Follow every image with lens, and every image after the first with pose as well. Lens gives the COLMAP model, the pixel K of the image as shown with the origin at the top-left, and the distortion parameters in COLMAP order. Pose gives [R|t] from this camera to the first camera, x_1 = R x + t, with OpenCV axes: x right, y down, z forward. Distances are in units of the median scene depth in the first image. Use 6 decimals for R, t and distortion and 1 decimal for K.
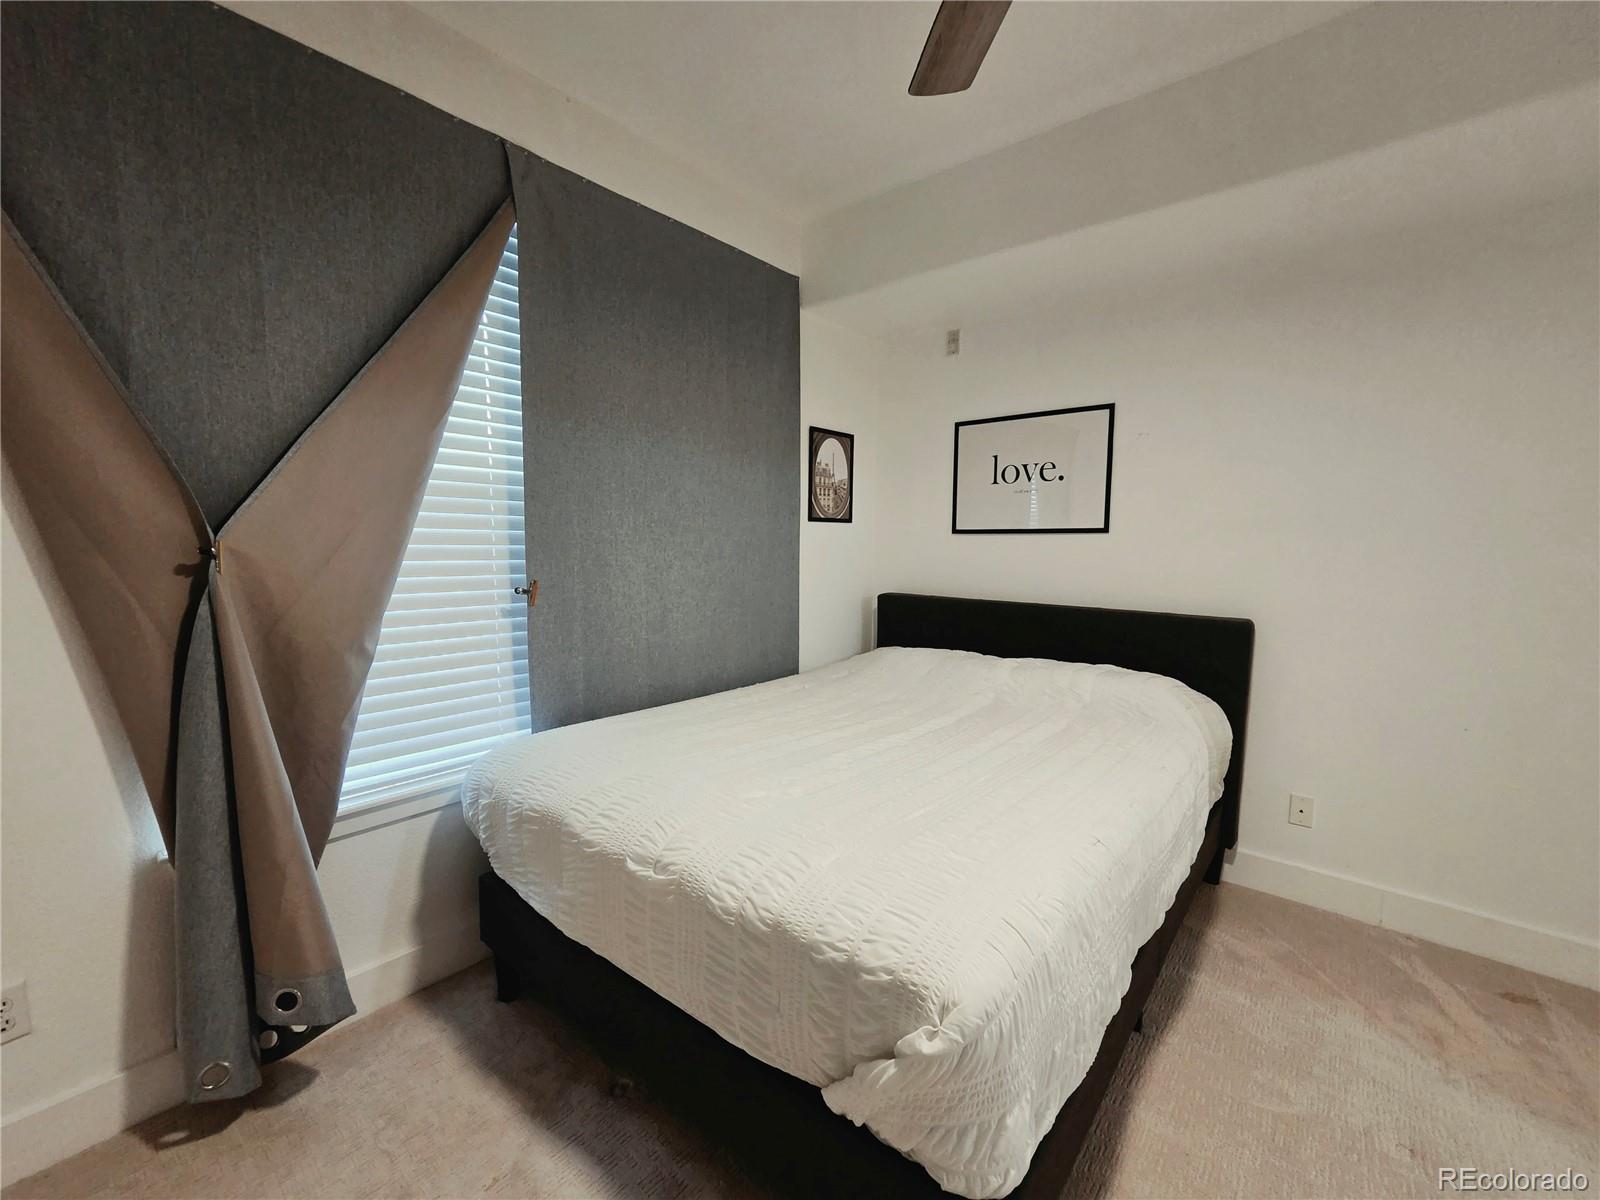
lens RADIAL K [[662.5, 0, 811.0], [0, 662.5, 605.7], [0, 0, 1]] dist [-0.000654, -0.000354]
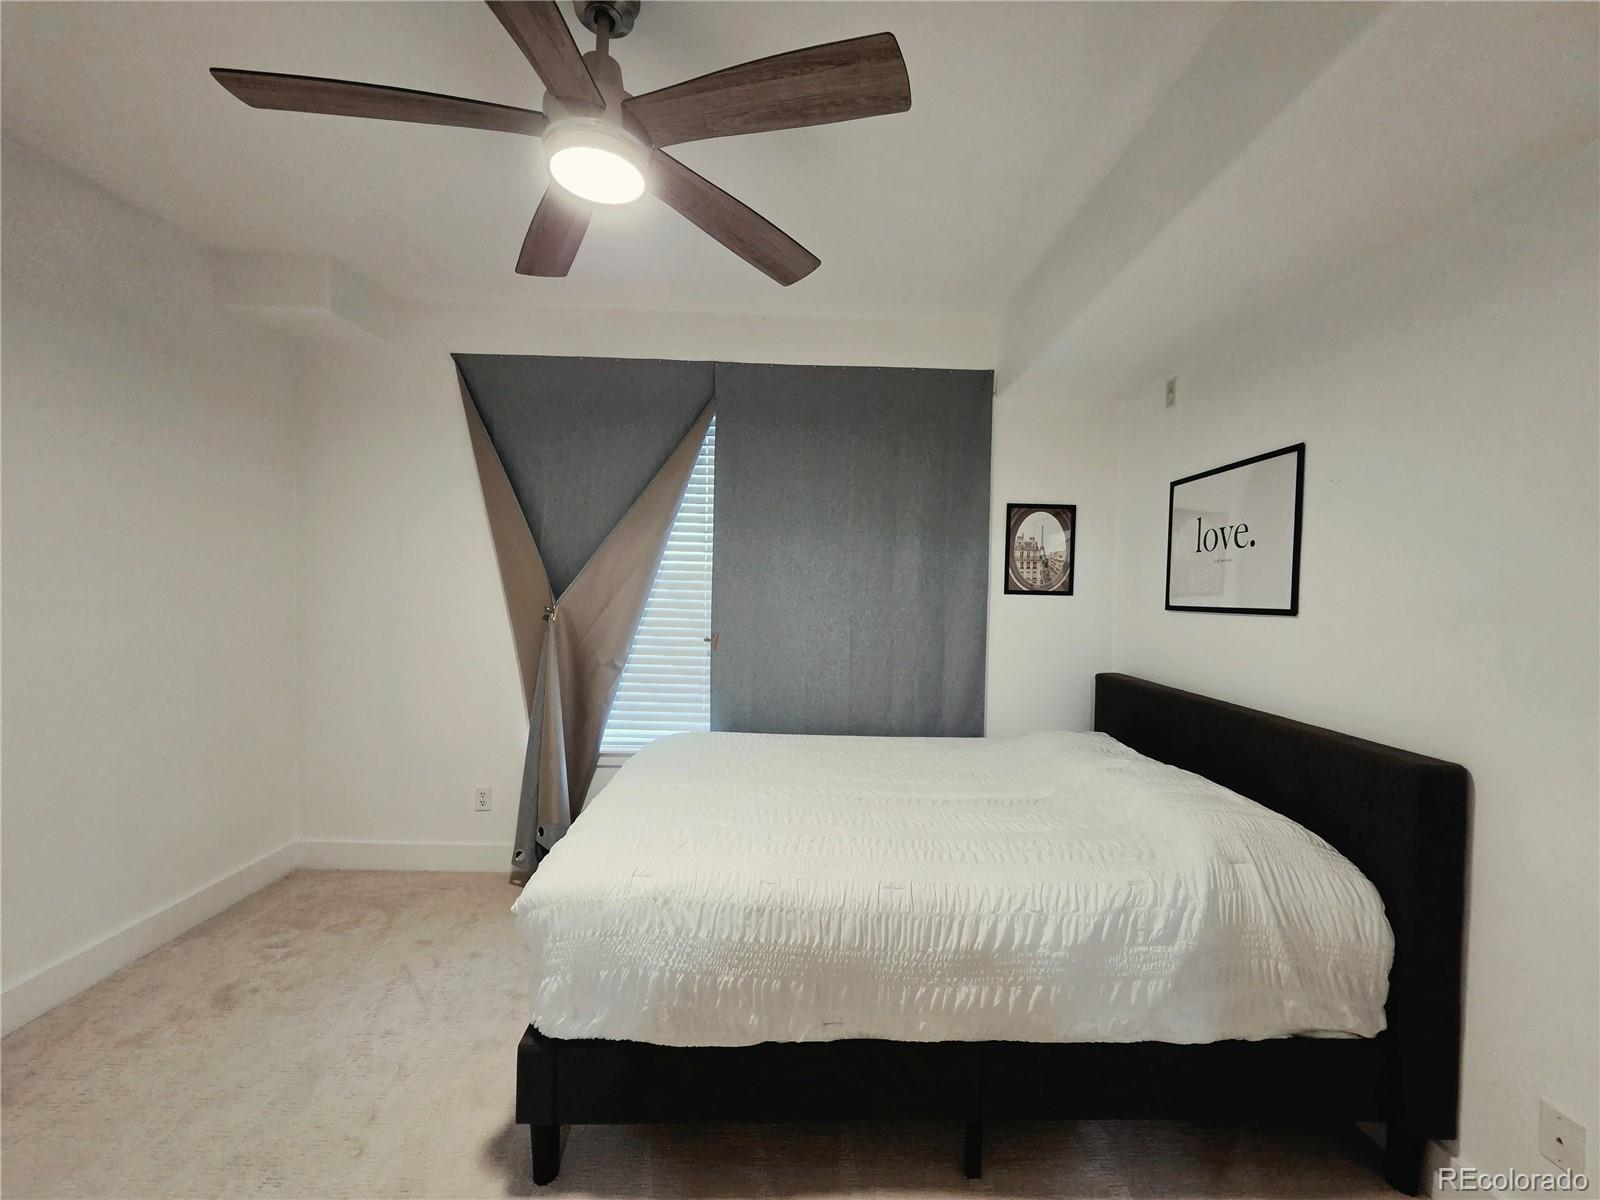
lens RADIAL K [[657.1, 0, 822.0], [0, 657.1, 606.0], [0, 0, 1]] dist [0.000102, 0.000257]
pose [[0.668043, 0.026102, -0.743665, 0.604928], [-0.093599, 0.994395, -0.049178, -0.034118], [0.738213, 0.102459, 0.666741, 0.118600]]
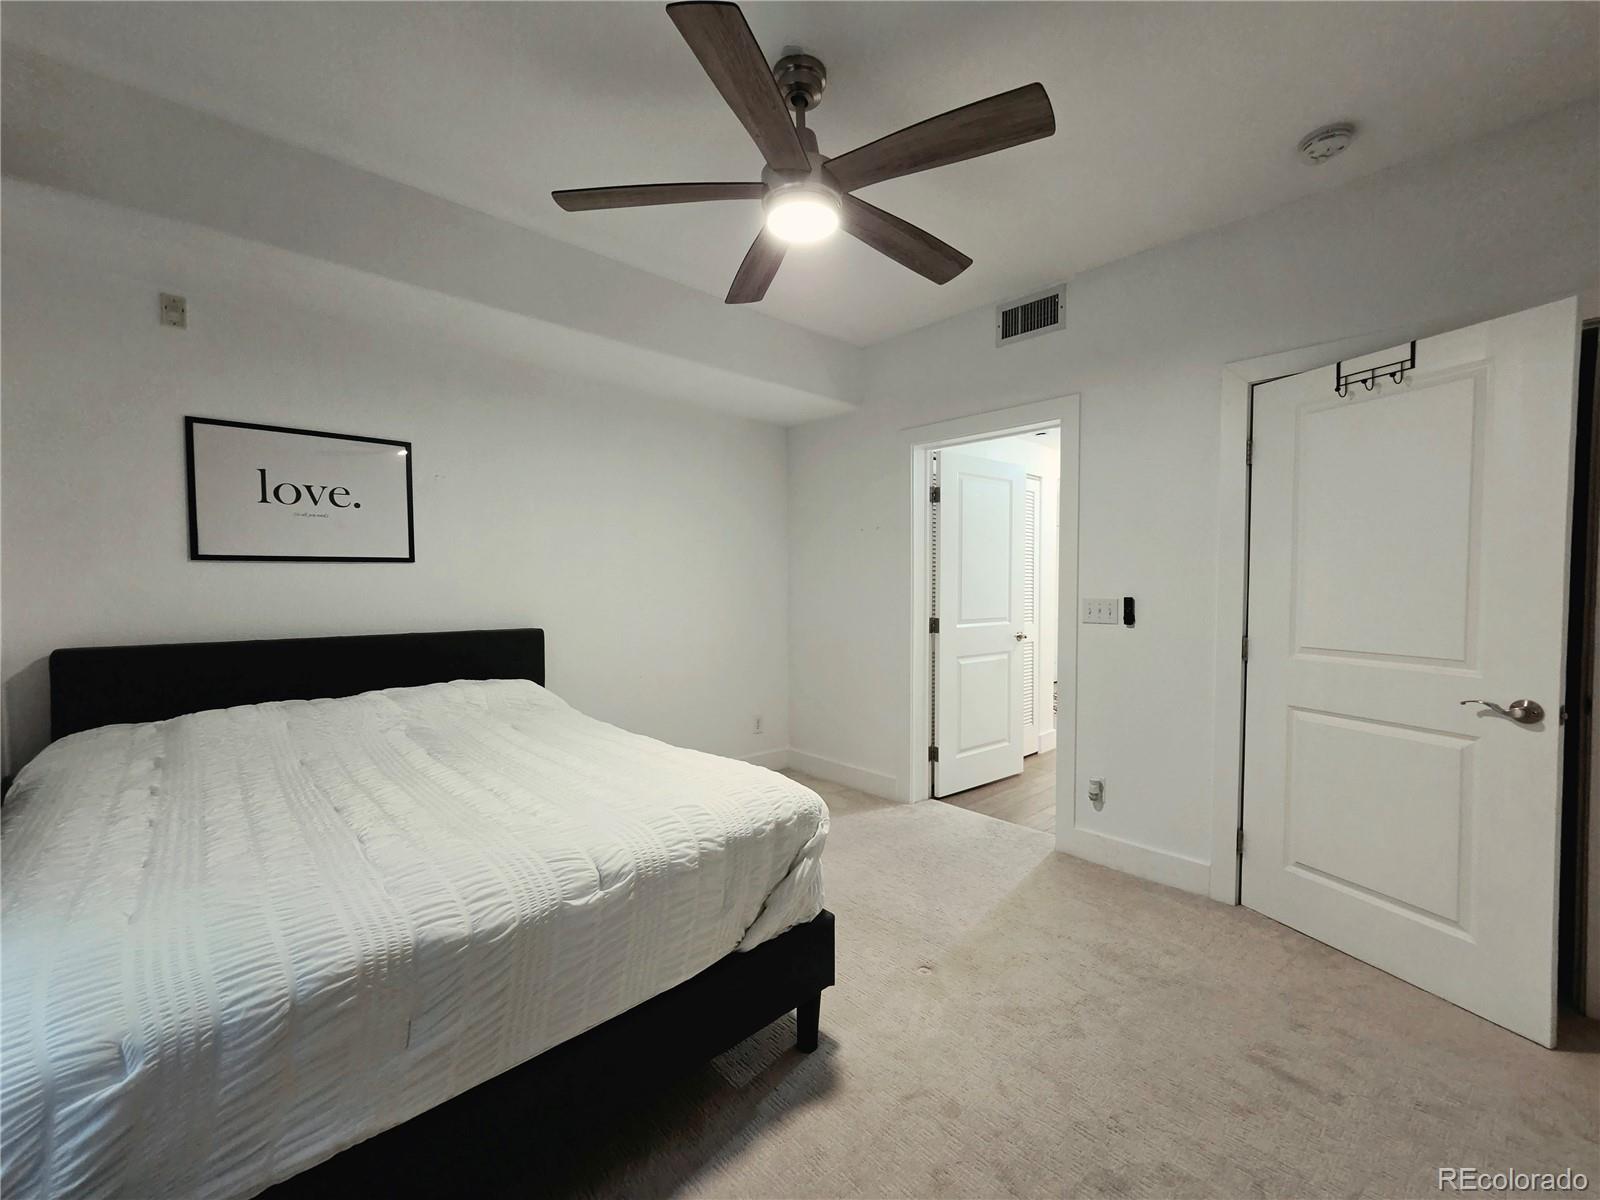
lens RADIAL K [[662.5, 0, 811.0], [0, 662.5, 605.7], [0, 0, 1]] dist [-0.000654, -0.000354]
pose [[0.120708, -0.046256, 0.991610, -0.507429], [0.101925, 0.994212, 0.033970, -0.010842], [-0.987442, 0.096970, 0.124724, 0.228212]]
